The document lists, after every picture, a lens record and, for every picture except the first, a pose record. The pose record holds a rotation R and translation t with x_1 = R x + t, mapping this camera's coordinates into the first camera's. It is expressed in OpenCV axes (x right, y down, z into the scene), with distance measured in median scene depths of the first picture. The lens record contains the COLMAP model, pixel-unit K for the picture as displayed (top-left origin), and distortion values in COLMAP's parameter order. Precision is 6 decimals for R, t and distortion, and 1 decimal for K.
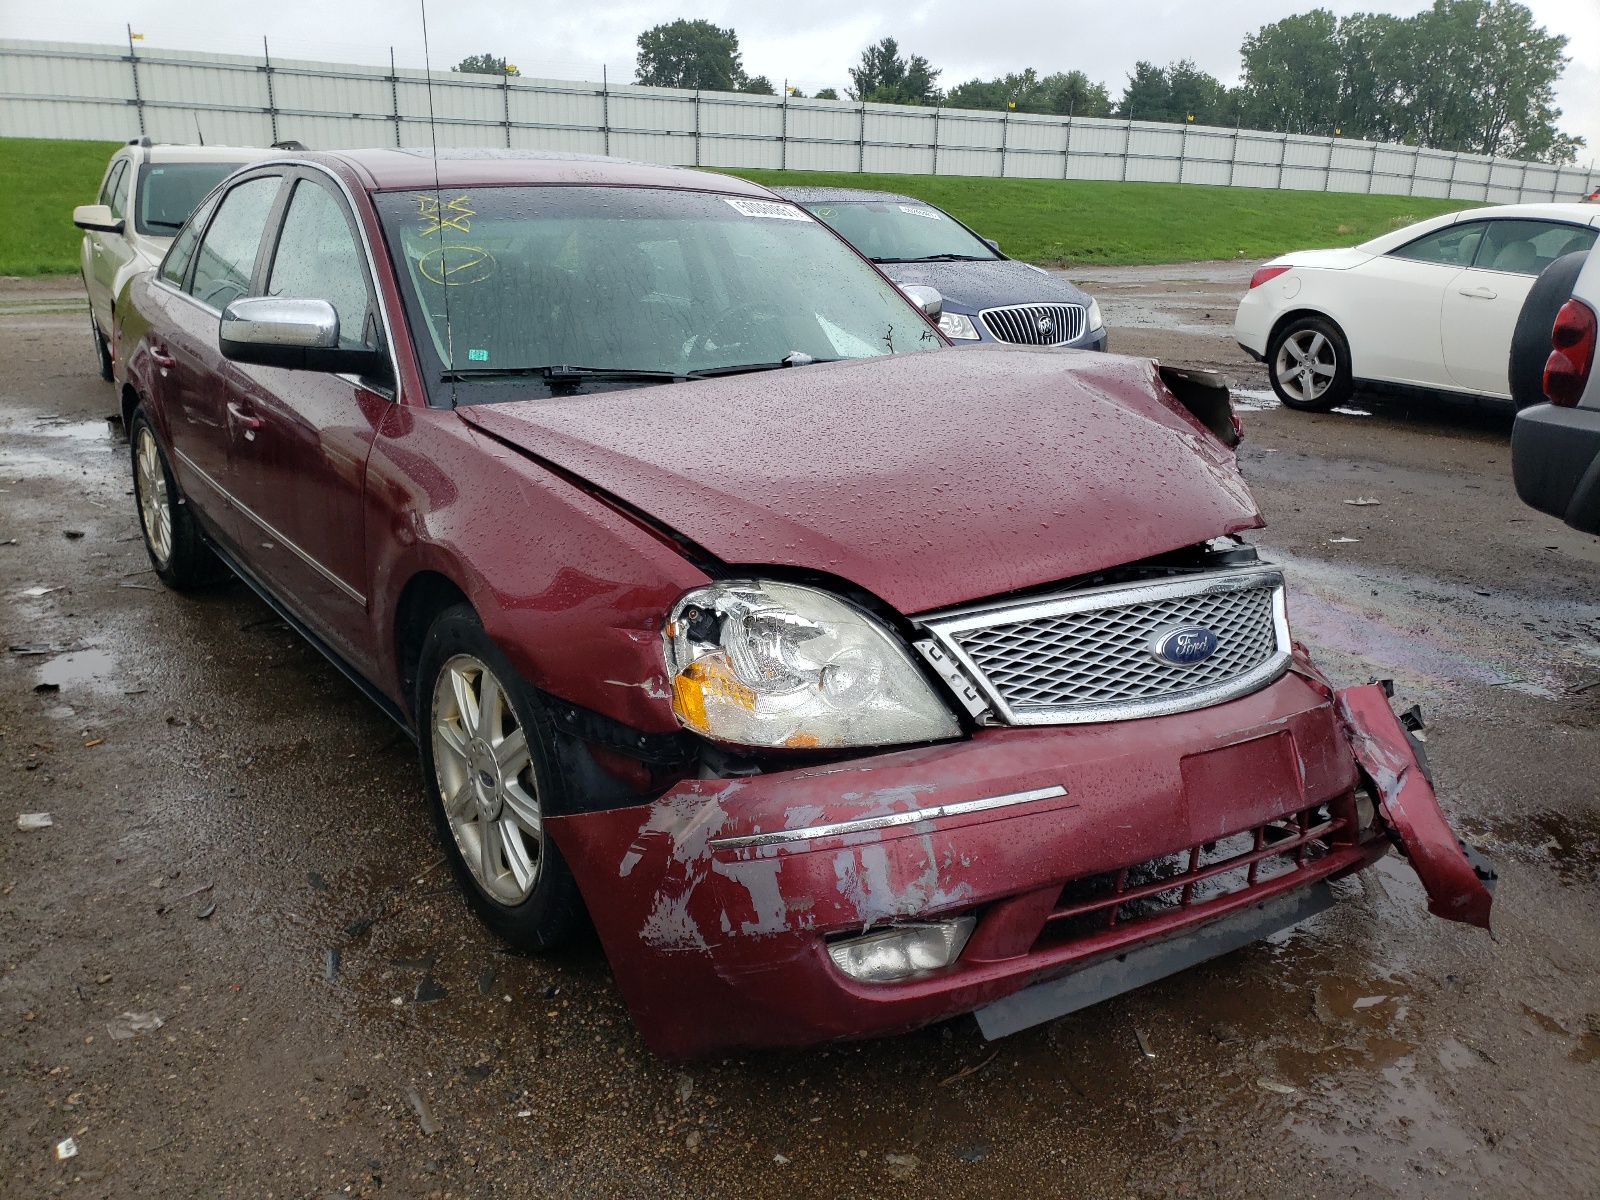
lens RADIAL K [[1206.2, 0, 800.2], [0, 1206.2, 580.5], [0, 0, 1]] dist [-0.000110, 0.006473]
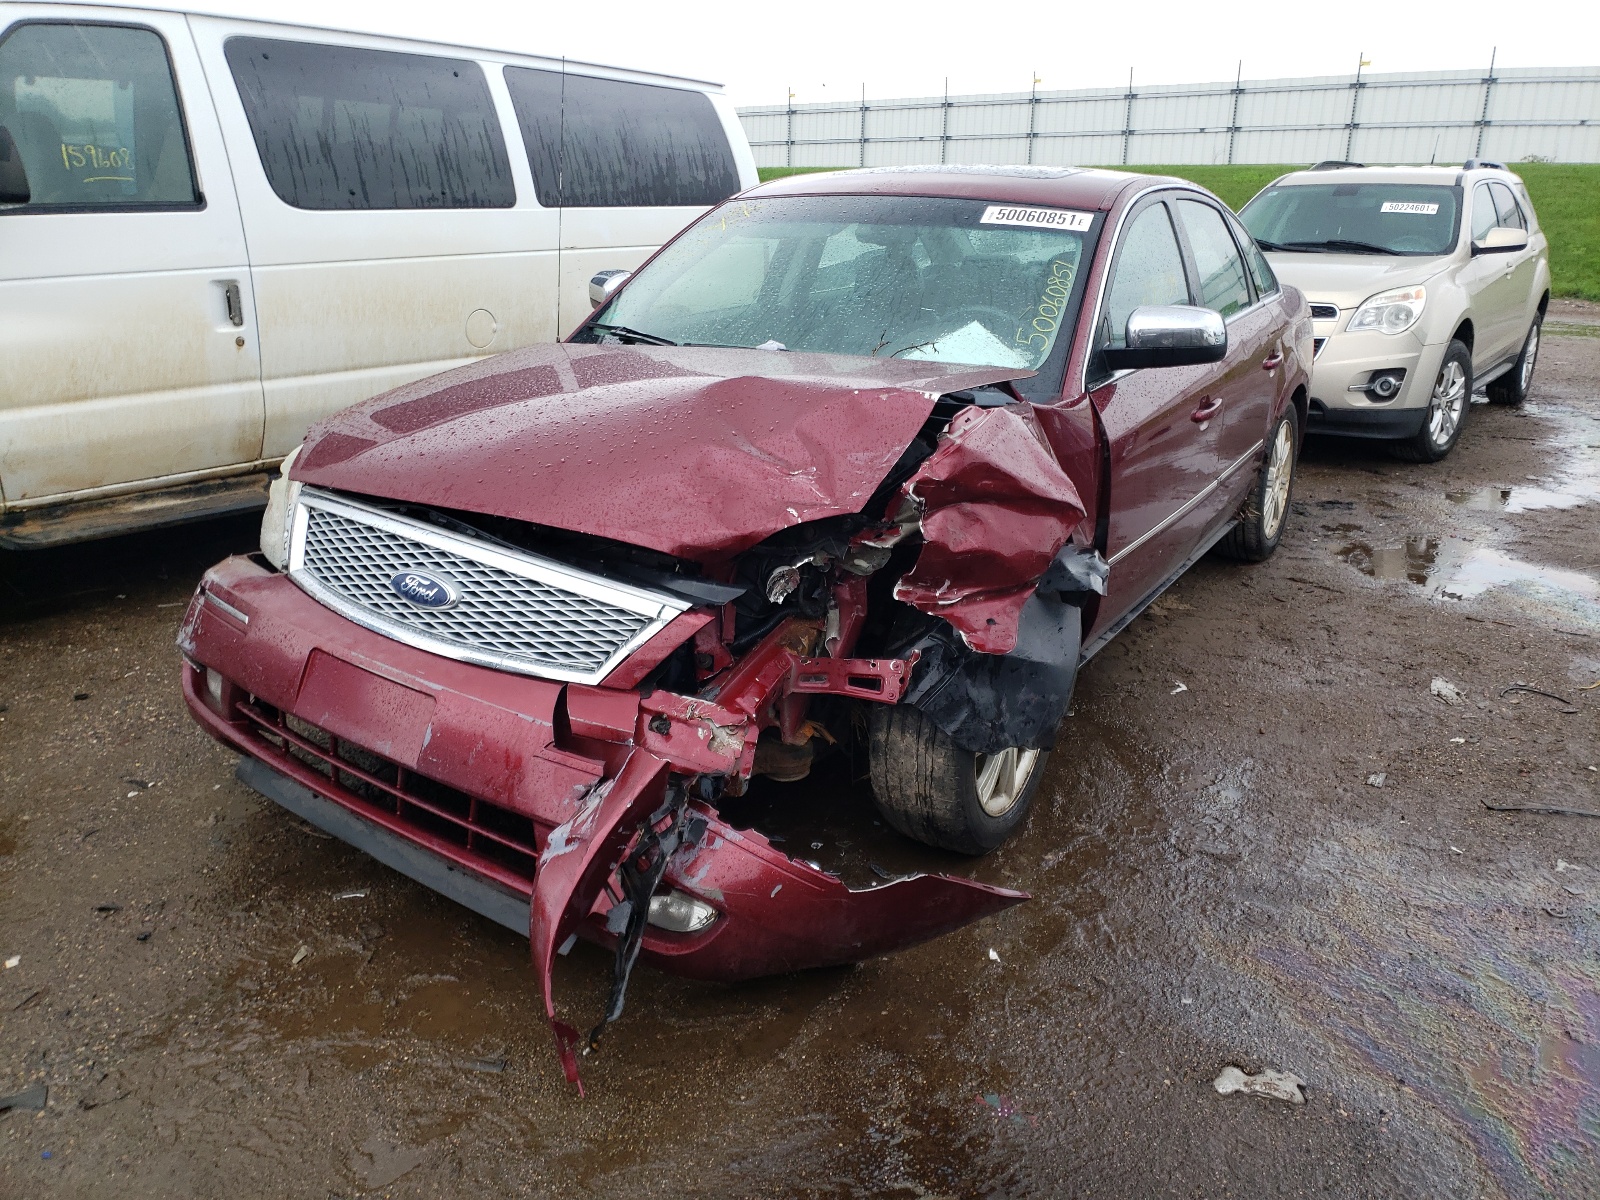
lens RADIAL K [[1263.2, 0, 800.0], [0, 1263.2, 600.0], [0, 0, 1]] dist [-0.030311, -0.001672]
pose [[0.348507, 0.260906, -0.900262, 0.837853], [-0.274083, 0.946863, 0.168309, -0.127895], [0.896338, 0.188090, 0.401498, 0.475223]]
